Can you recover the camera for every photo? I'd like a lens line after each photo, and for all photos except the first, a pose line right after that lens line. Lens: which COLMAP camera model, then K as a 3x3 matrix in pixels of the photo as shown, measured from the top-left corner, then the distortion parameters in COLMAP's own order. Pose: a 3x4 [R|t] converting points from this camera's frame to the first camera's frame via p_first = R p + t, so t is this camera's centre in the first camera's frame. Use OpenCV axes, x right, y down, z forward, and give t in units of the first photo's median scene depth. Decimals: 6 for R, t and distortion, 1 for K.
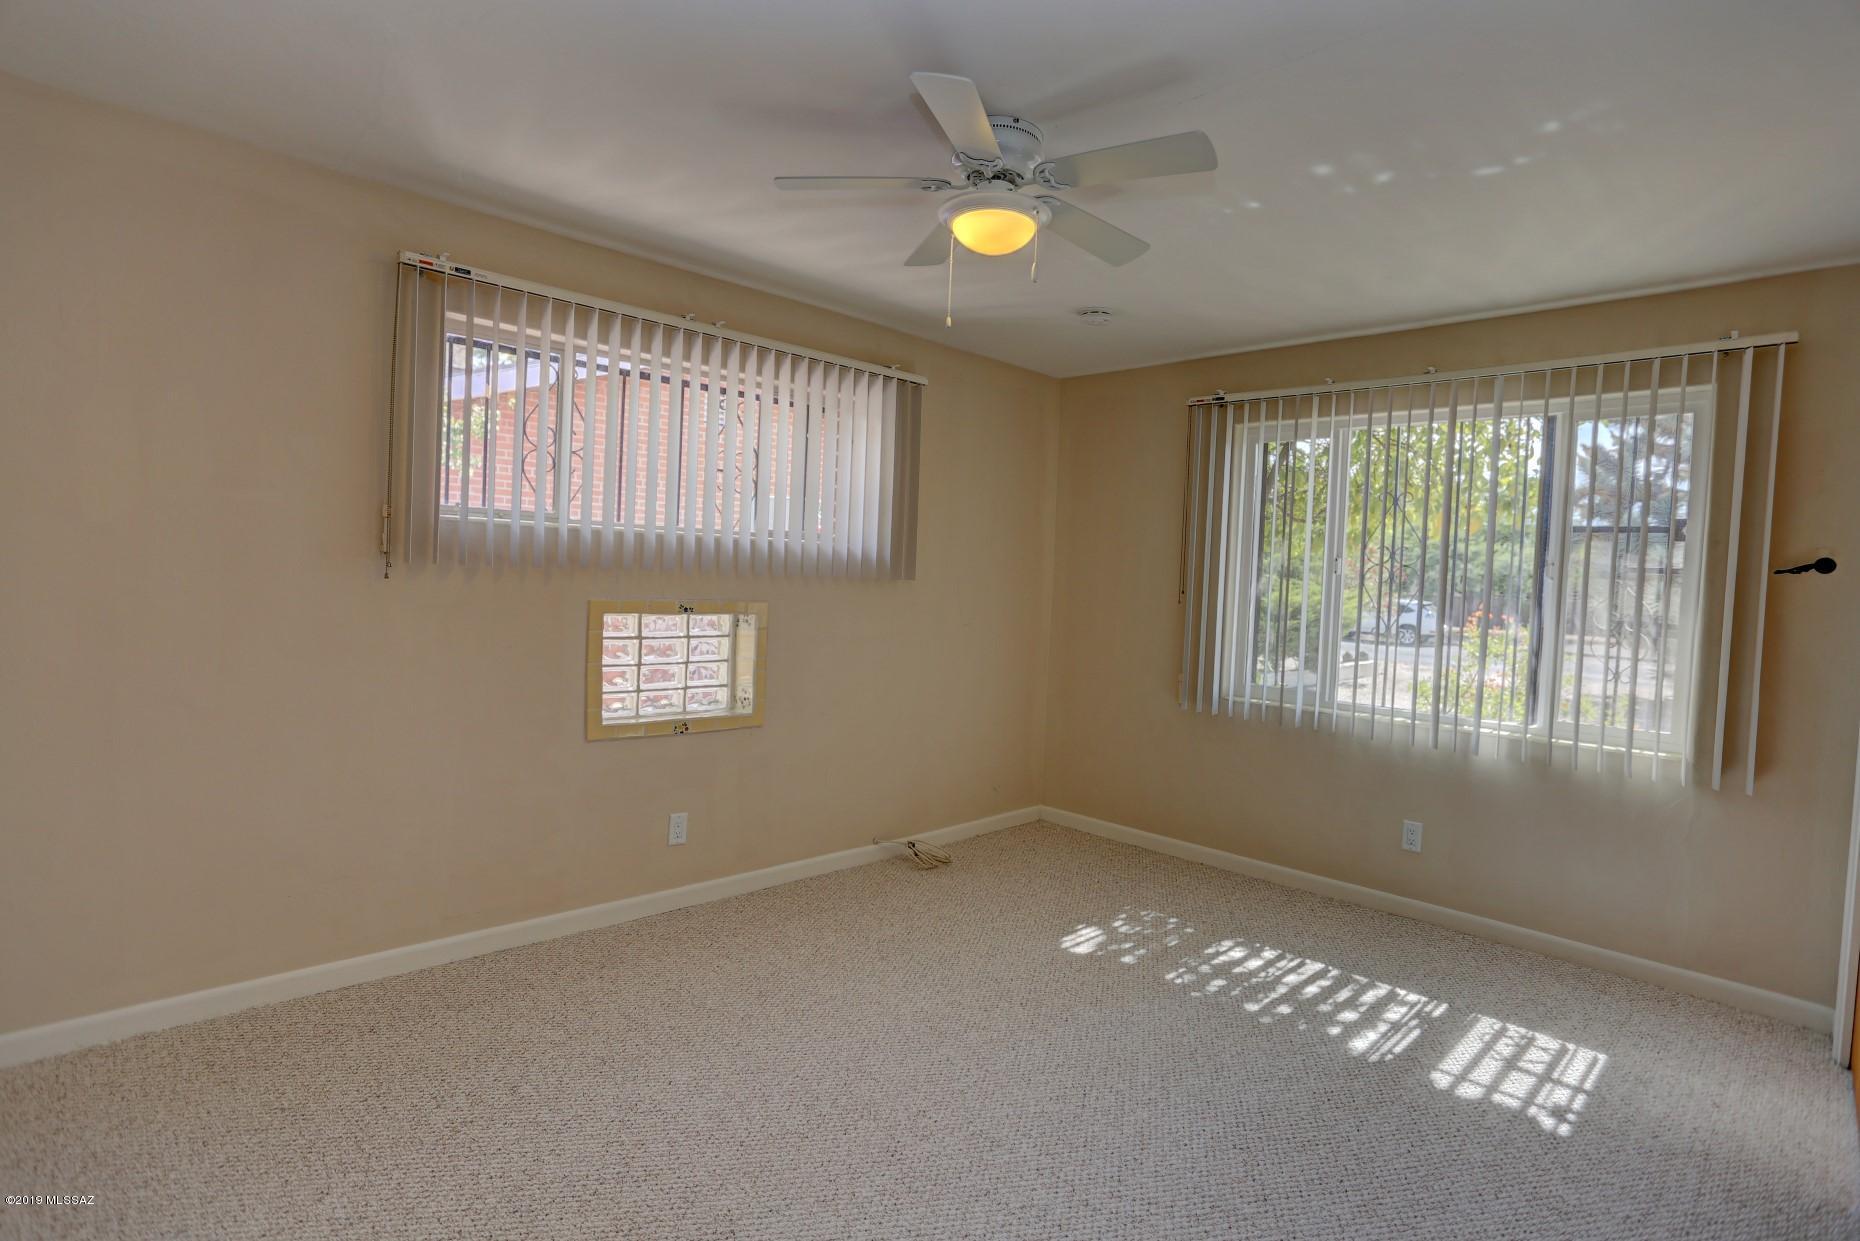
lens RADIAL K [[905.6, 0, 925.5], [0, 905.6, 608.7], [0, 0, 1]] dist [-0.072955, 0.034075]
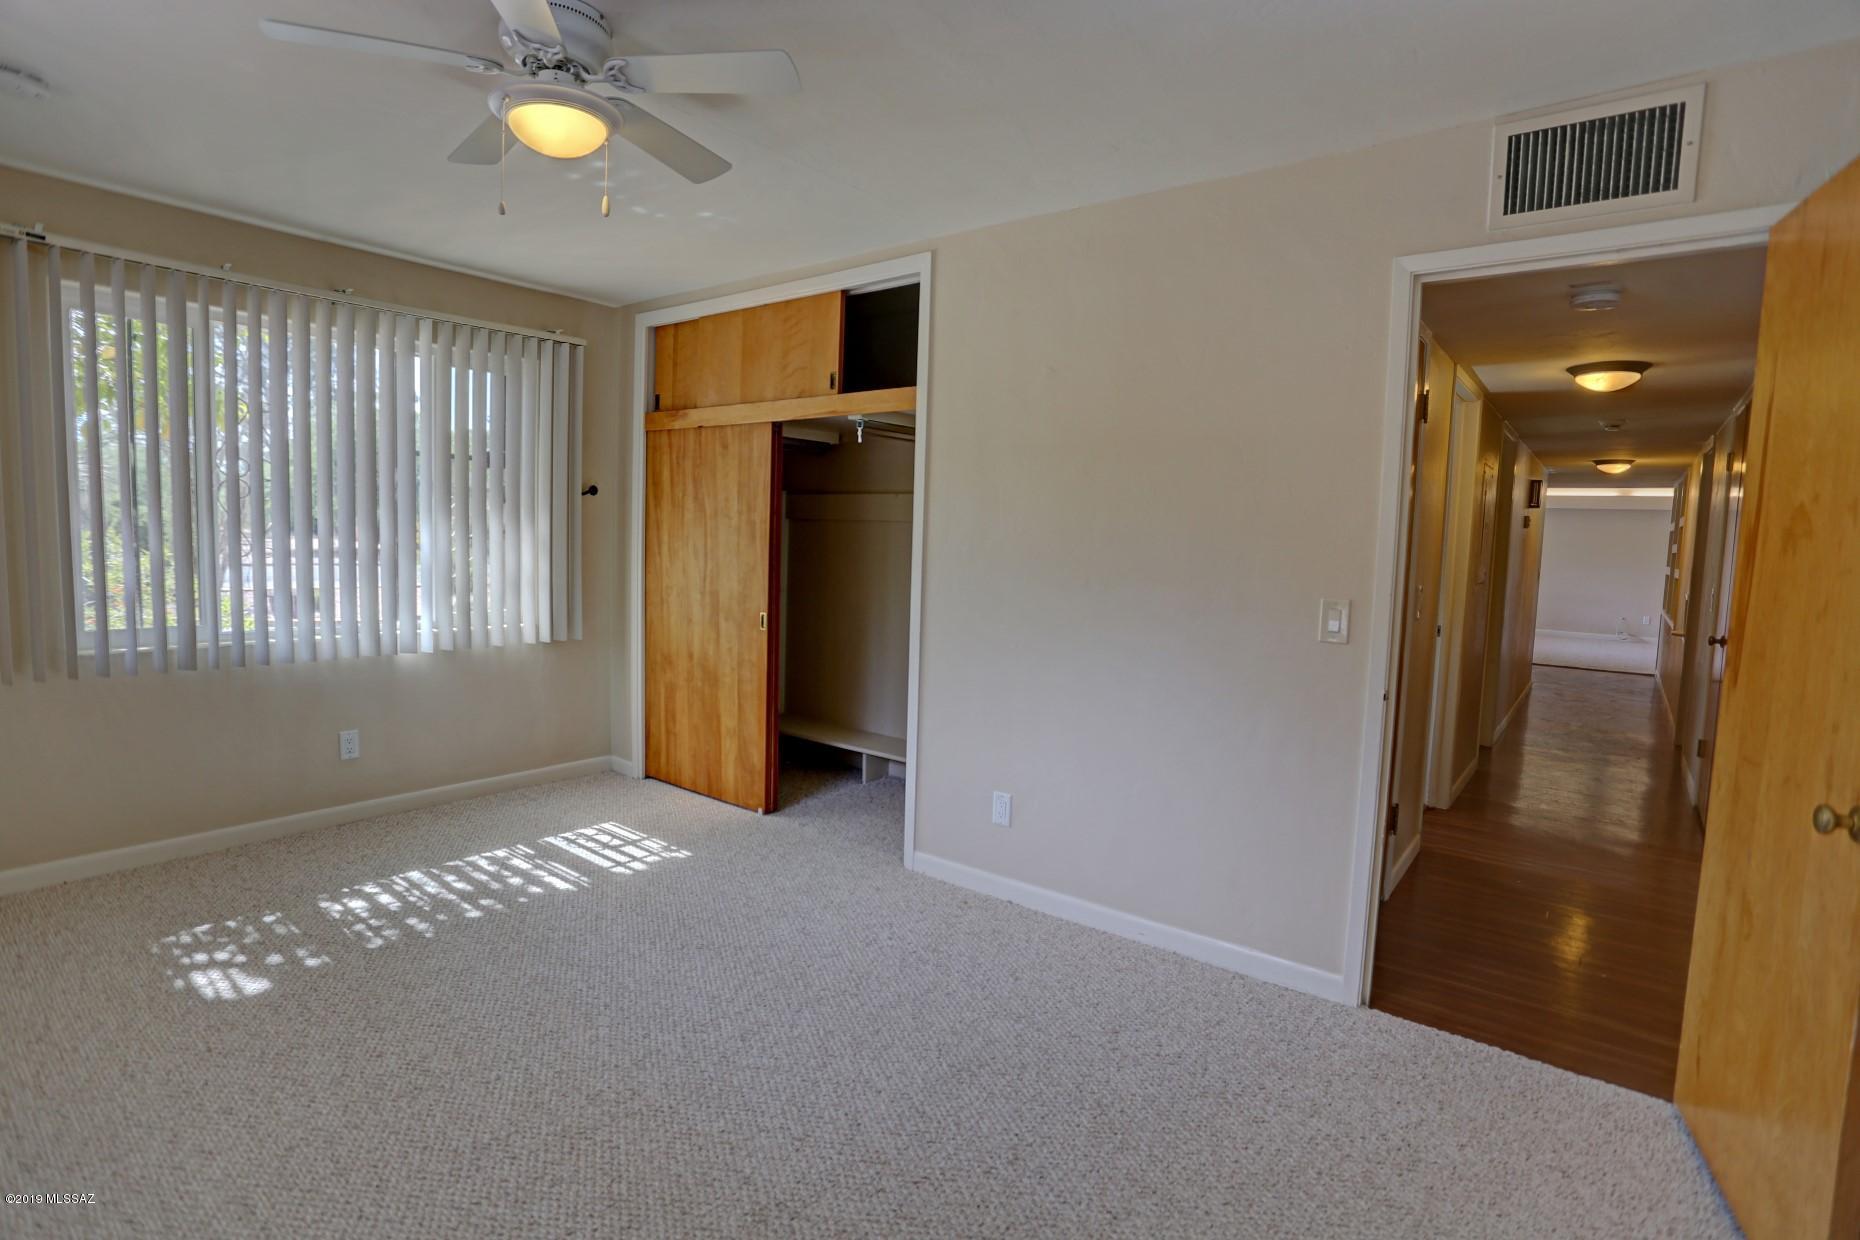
lens RADIAL K [[905.6, 0, 925.5], [0, 905.6, 608.2], [0, 0, 1]] dist [-0.072955, 0.034075]
pose [[-0.121777, -0.136902, 0.983071, -0.683120], [-0.005692, 0.990522, 0.137234, -0.062917], [-0.992541, 0.011117, -0.121402, 0.576837]]
